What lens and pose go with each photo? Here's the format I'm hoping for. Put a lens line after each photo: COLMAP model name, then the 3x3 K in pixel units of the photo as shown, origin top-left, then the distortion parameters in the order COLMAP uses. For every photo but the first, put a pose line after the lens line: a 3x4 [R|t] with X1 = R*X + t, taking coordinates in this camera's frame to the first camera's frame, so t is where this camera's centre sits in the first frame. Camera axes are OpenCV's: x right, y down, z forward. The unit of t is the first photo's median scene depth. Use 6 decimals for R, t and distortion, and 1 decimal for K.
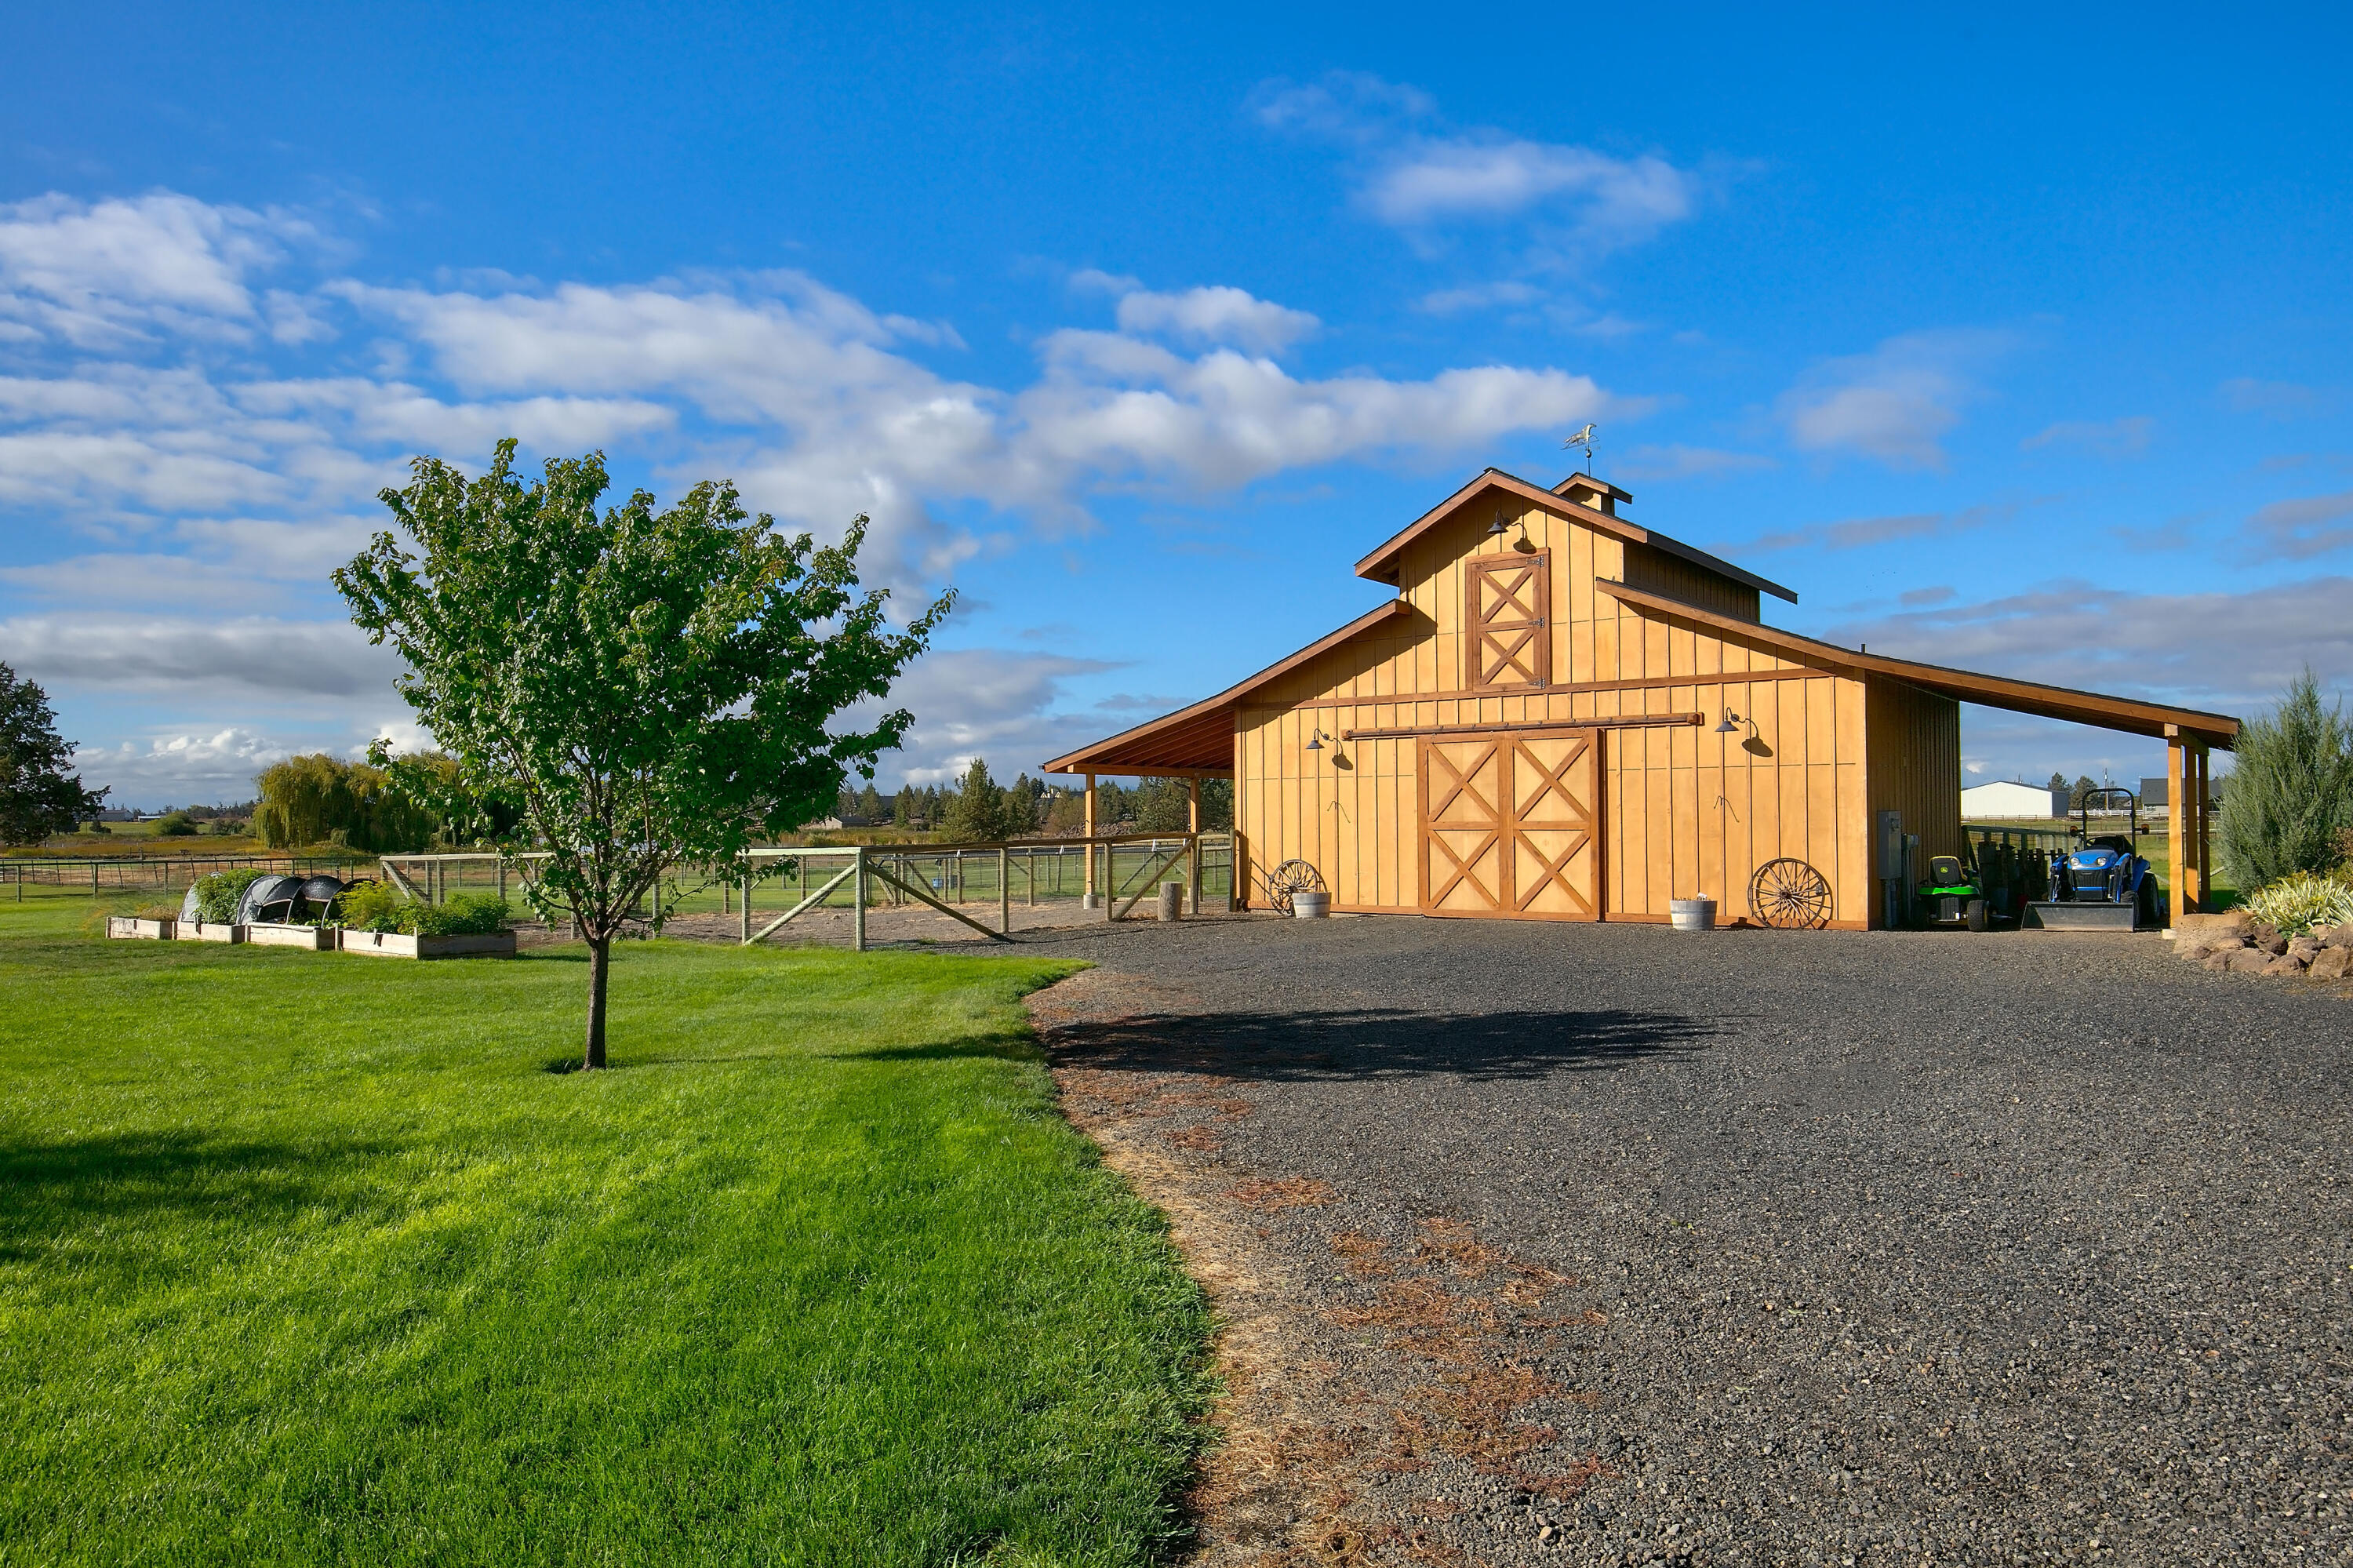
lens RADIAL K [[1545.2, 0, 1176.5], [0, 1545.2, 784.0], [0, 0, 1]] dist [-0.003403, 0.000142]
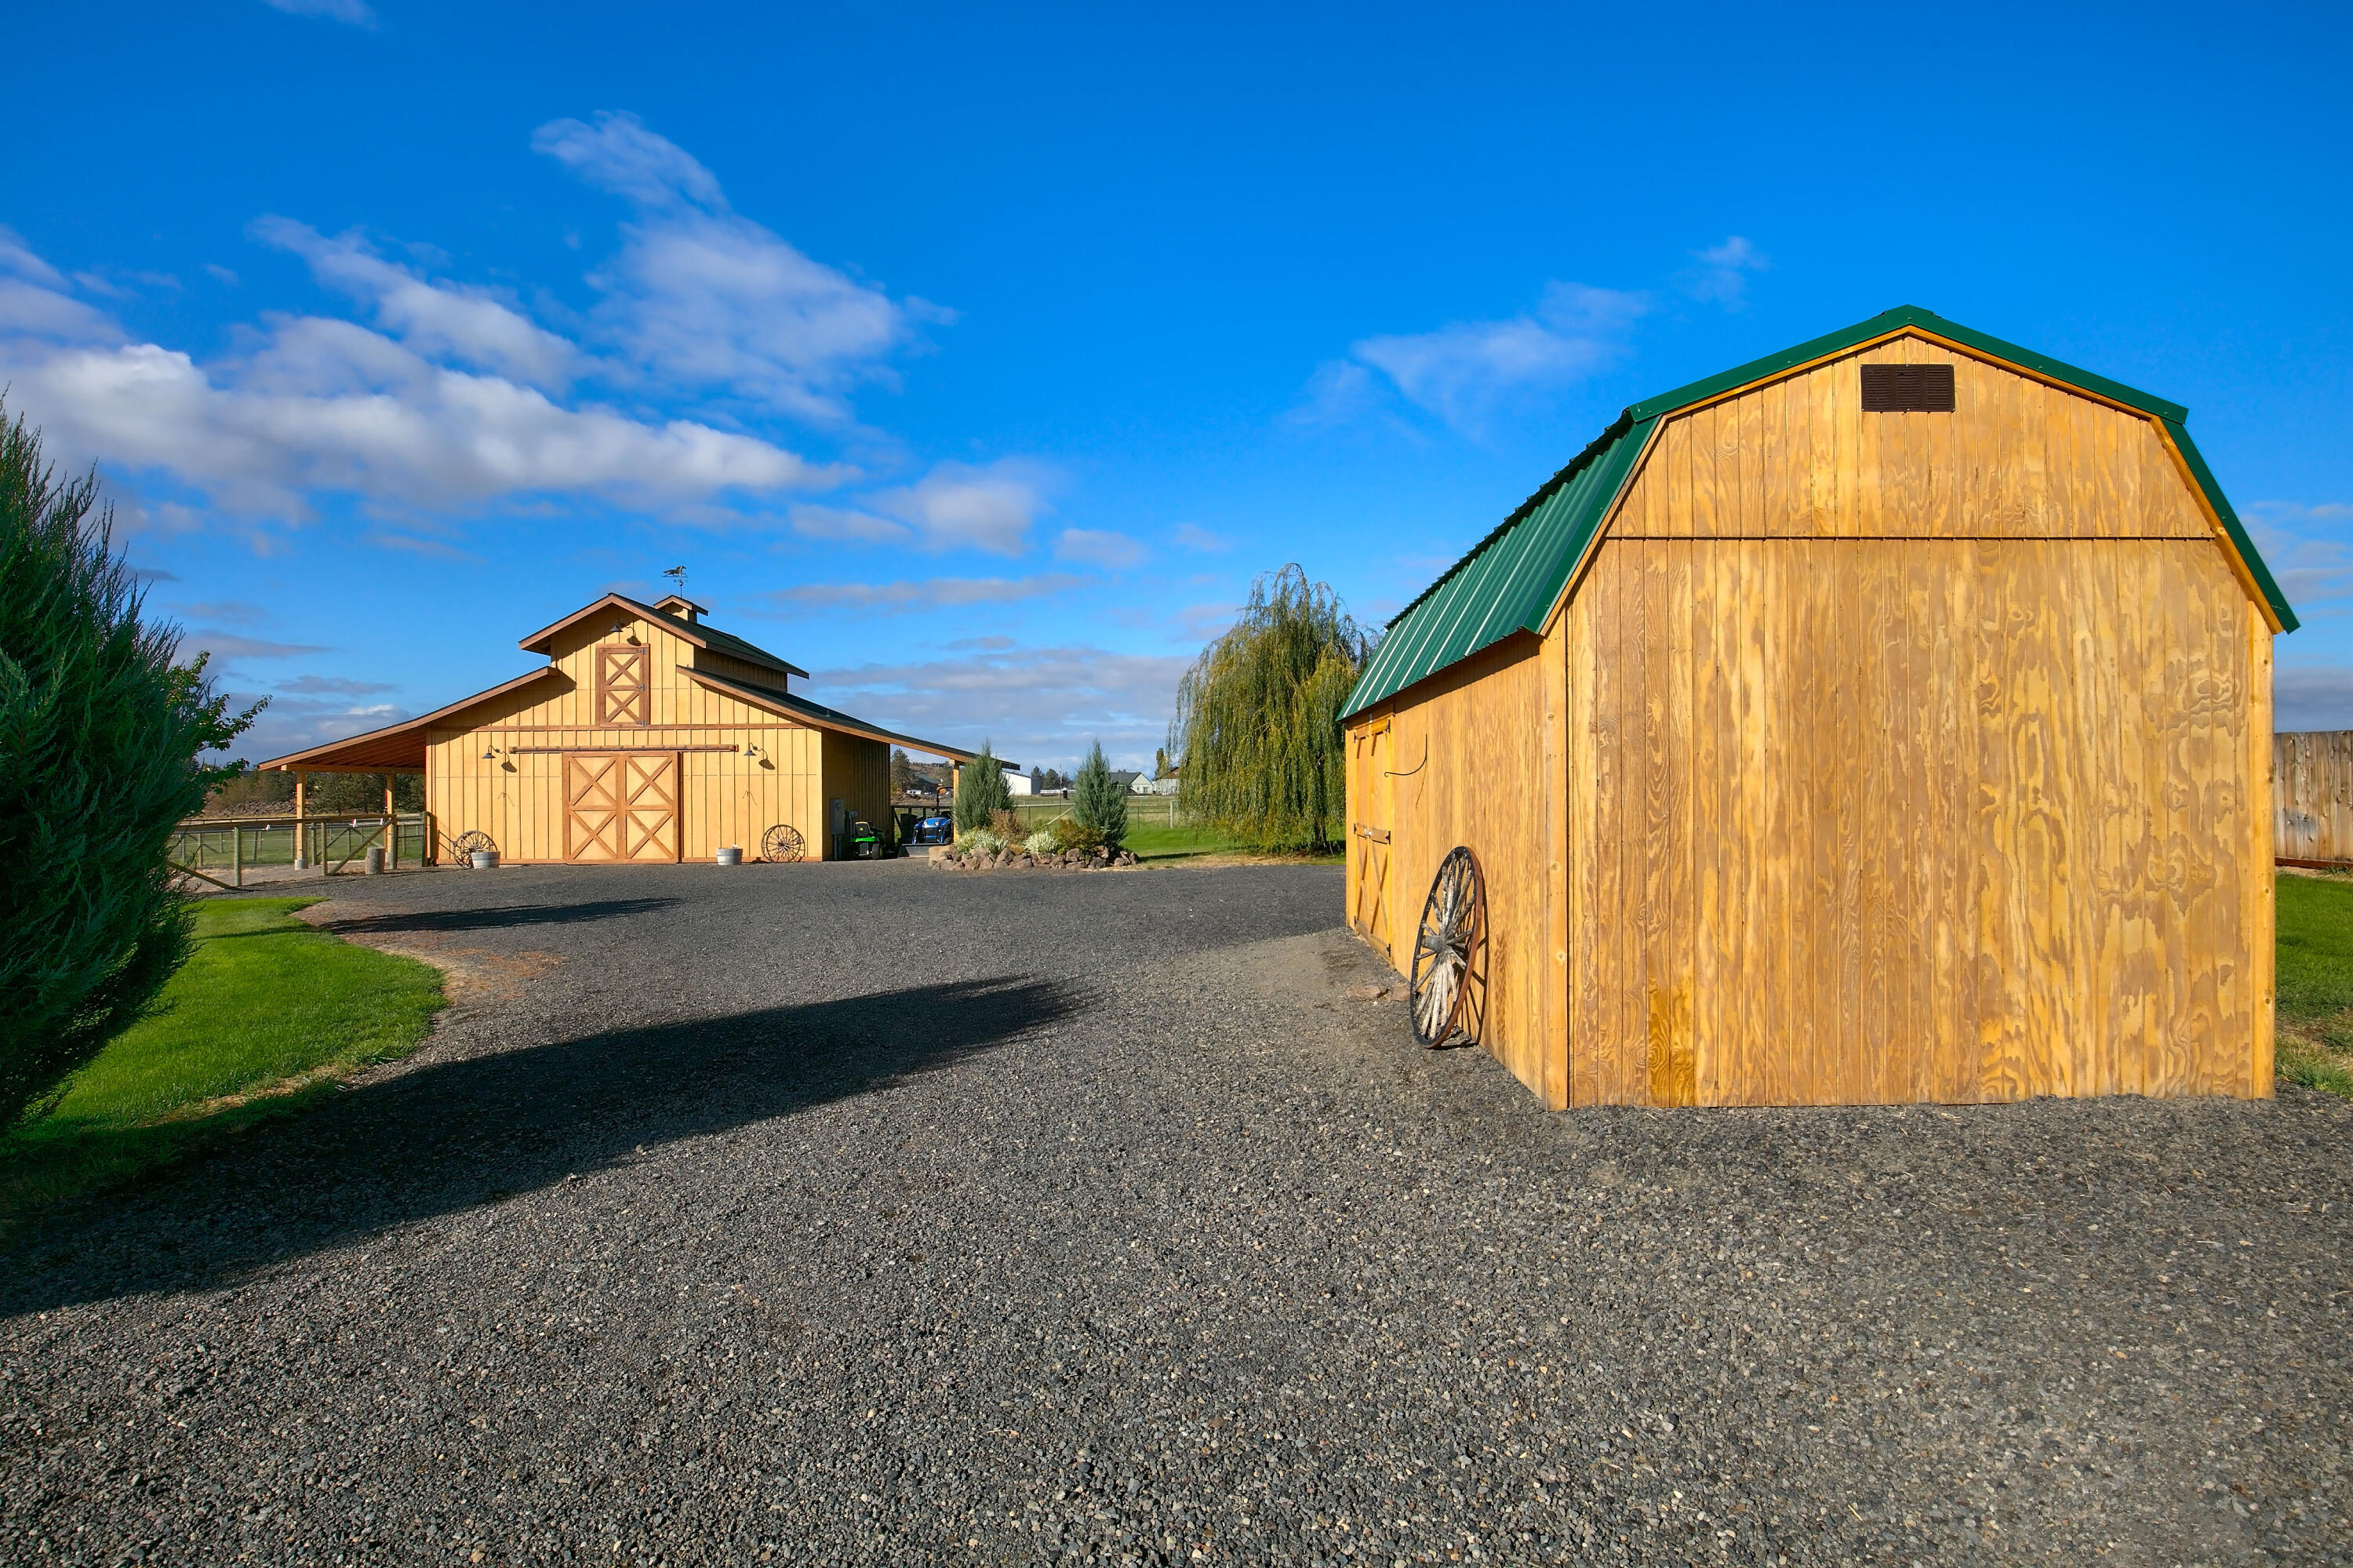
lens RADIAL K [[1097.8, 0, 1176.5], [0, 1097.8, 784.0], [0, 0, 1]] dist [-0.023834, -0.000551]
pose [[0.795885, 0.003562, 0.605437, -0.022304], [-0.010660, 0.999910, 0.008130, -0.014783], [-0.605354, -0.012925, 0.795851, -0.300055]]
